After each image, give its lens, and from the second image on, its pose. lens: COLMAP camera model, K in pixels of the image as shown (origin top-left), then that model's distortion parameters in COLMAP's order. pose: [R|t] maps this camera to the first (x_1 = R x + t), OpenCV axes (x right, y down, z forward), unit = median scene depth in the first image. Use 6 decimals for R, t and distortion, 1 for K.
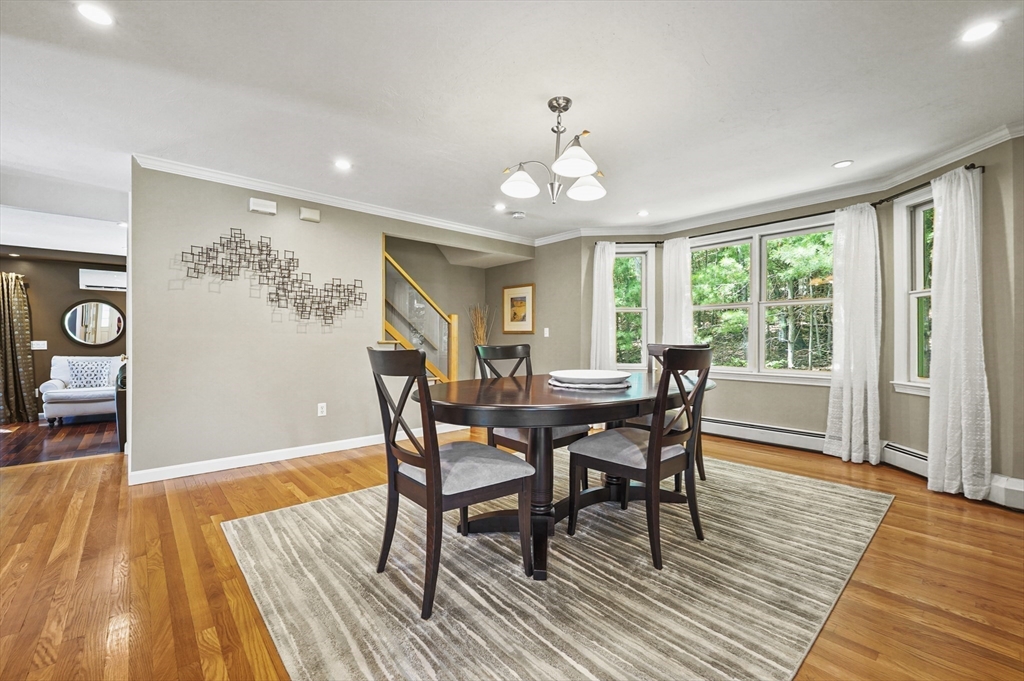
lens RADIAL K [[425.9, 0, 512.0], [0, 425.9, 340.5], [0, 0, 1]] dist [-0.004085, -0.002501]
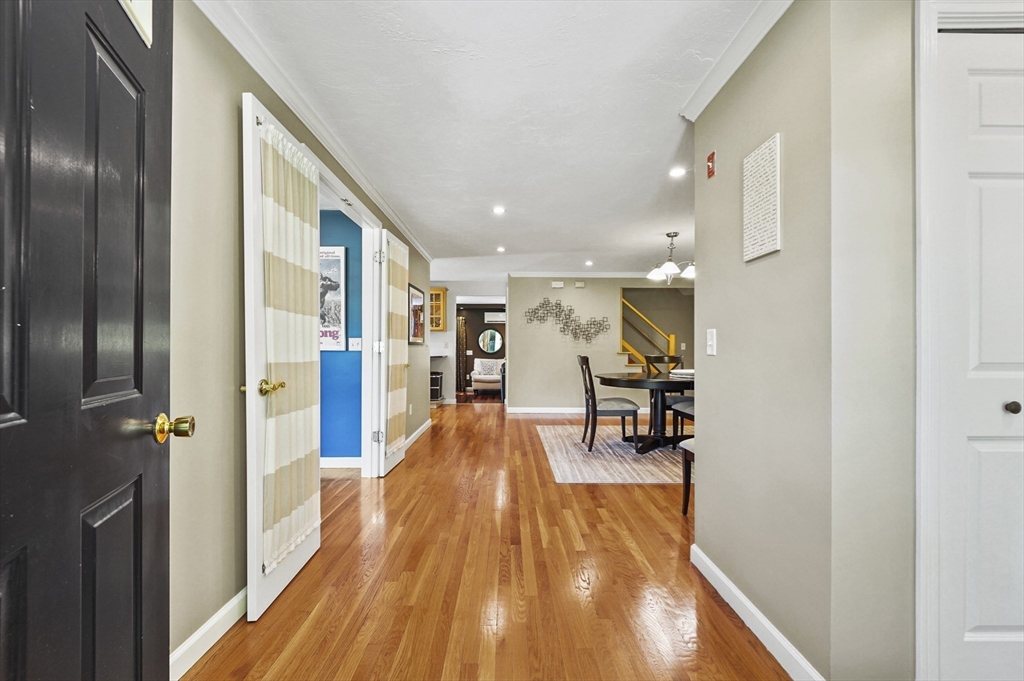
lens RADIAL K [[422.1, 0, 512.0], [0, 422.1, 340.5], [0, 0, 1]] dist [0.000154, -0.000148]
pose [[0.759252, -0.010429, -0.650713, 0.475582], [-0.003451, 0.999793, -0.020051, -0.010307], [0.650787, 0.017469, 0.759059, -0.566018]]
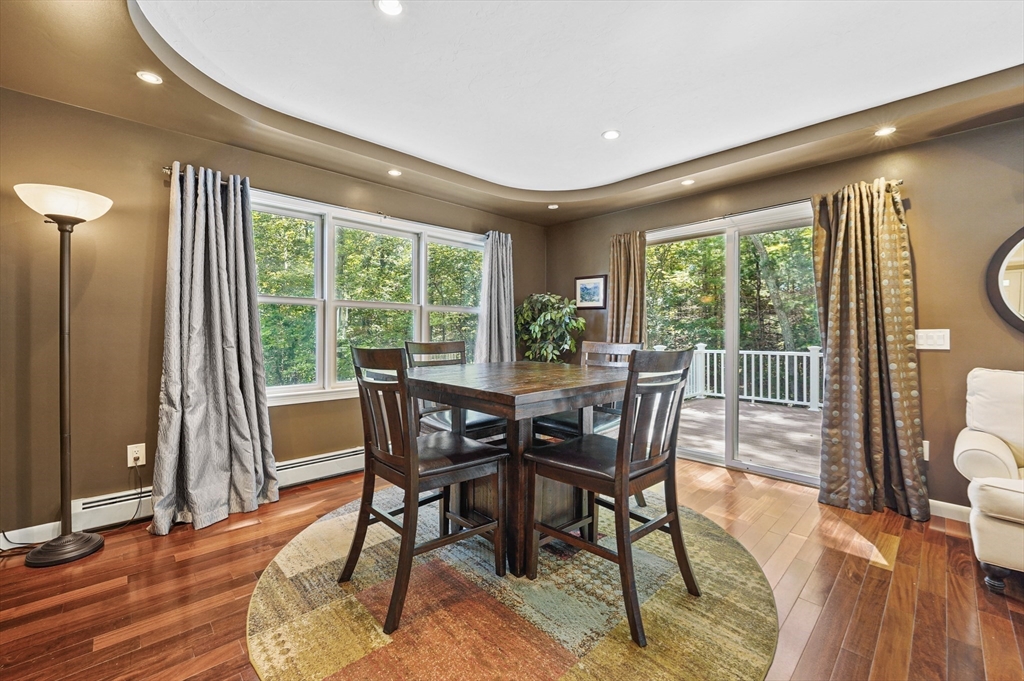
lens RADIAL K [[425.9, 0, 512.0], [0, 425.9, 340.5], [0, 0, 1]] dist [-0.004085, -0.002501]
pose [[0.050683, 0.006617, -0.998693, -1.152410], [-0.001128, 0.999978, 0.006568, 0.016428], [0.998714, 0.000794, 0.050689, 0.894524]]
